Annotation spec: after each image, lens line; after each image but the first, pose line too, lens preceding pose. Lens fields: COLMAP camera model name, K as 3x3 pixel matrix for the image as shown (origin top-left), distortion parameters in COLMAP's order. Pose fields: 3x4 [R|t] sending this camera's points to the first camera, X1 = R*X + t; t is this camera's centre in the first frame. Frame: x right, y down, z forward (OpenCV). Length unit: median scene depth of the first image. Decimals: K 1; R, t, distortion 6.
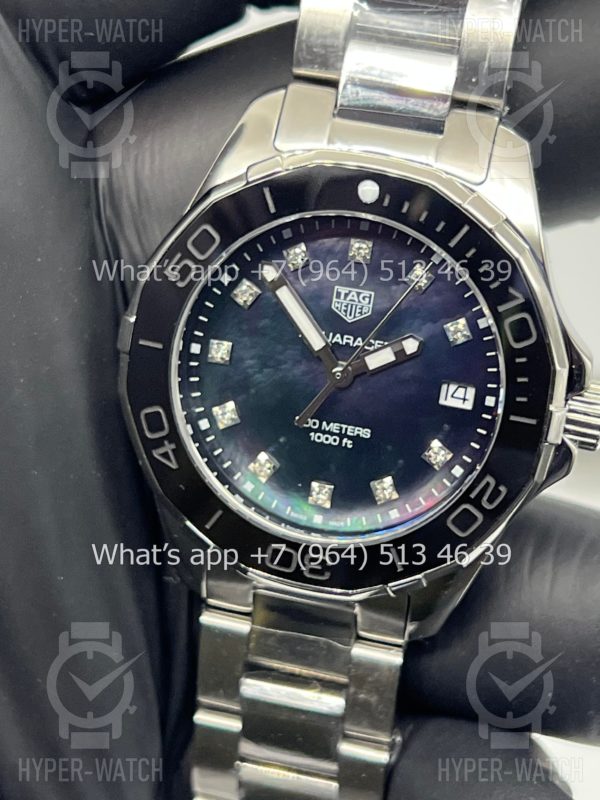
lens RADIAL K [[1826.2, 0, 300.0], [0, 1826.2, 400.0], [0, 0, 1]] dist [0.200740, -0.314778]
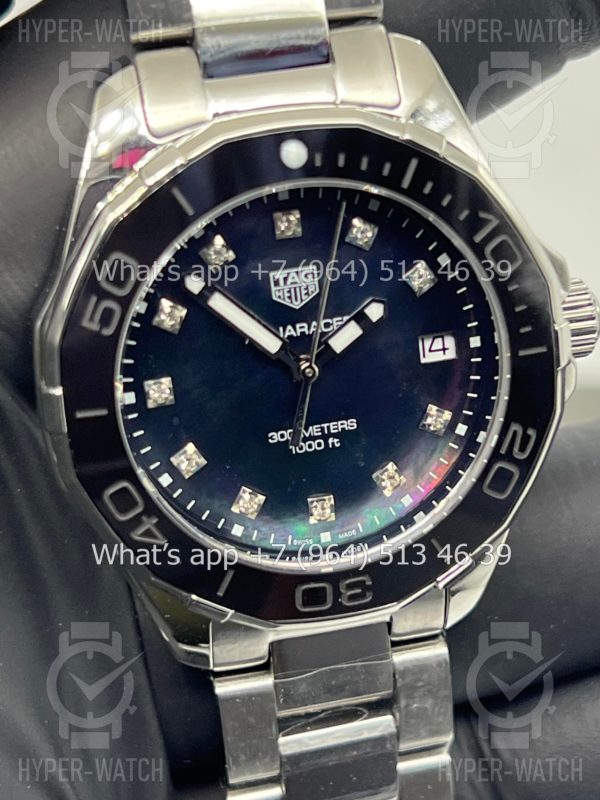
lens RADIAL K [[1826.2, 0, 300.0], [0, 1826.2, 400.0], [0, 0, 1]] dist [0.200740, -0.314778]
pose [[0.894788, -0.339971, 0.289438, -0.231230], [0.317094, 0.940238, 0.124108, -0.107275], [-0.314334, -0.019271, 0.949117, 0.195099]]
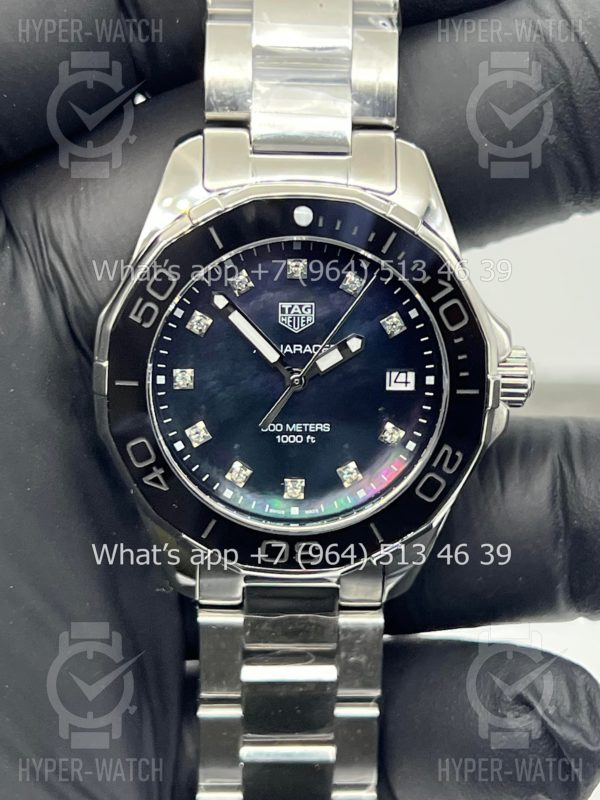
lens RADIAL K [[1826.2, 0, 300.0], [0, 1826.2, 400.0], [0, 0, 1]] dist [0.200740, -0.314778]
pose [[0.965890, -0.178675, 0.187435, -0.187731], [0.174749, 0.983902, 0.037404, -0.043484], [-0.191101, -0.003374, 0.981565, -0.098743]]
